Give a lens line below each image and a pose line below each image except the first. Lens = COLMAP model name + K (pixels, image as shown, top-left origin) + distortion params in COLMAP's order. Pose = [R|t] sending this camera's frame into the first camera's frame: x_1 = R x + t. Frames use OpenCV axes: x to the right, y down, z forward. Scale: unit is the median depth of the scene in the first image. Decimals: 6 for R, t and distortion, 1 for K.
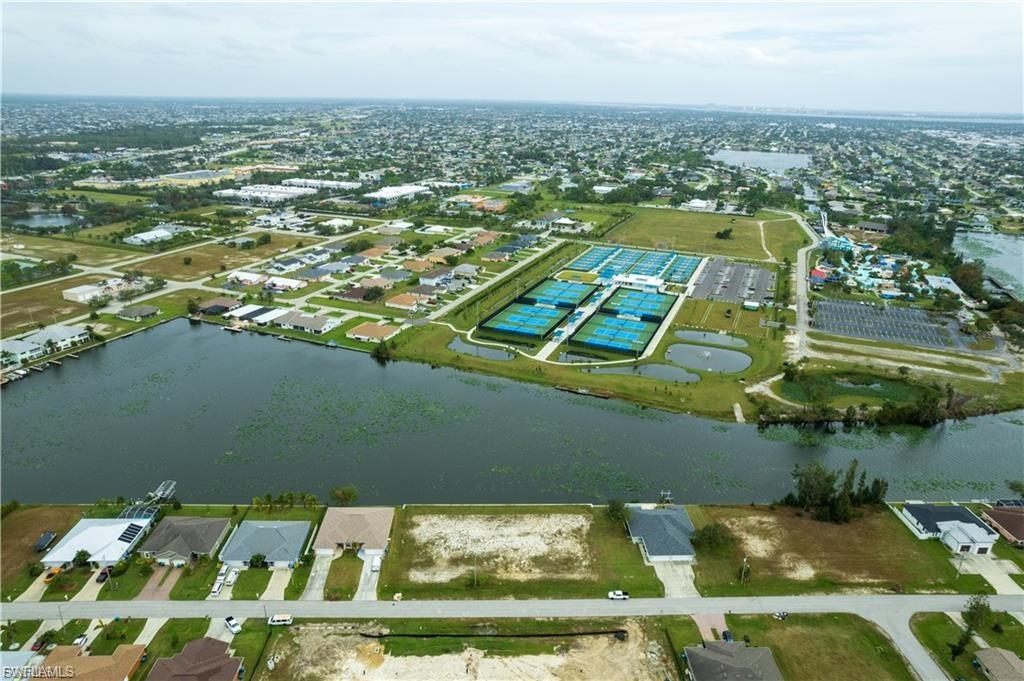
lens RADIAL K [[653.6, 0, 512.7], [0, 653.6, 339.2], [0, 0, 1]] dist [-0.076638, 0.067823]
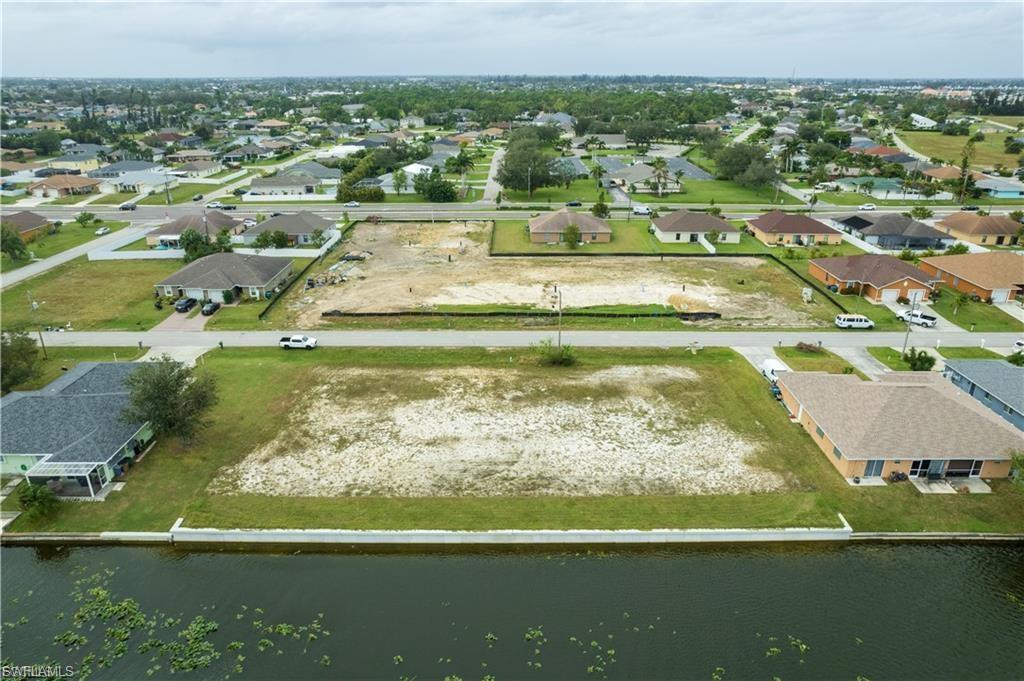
lens RADIAL K [[653.6, 0, 514.6], [0, 653.6, 360.2], [0, 0, 1]] dist [-0.076638, 0.067823]
pose [[-0.999456, -0.028579, 0.016456, -0.028059], [-0.008839, 0.712880, 0.701230, 0.013547], [-0.031772, 0.700704, -0.712745, 1.258036]]
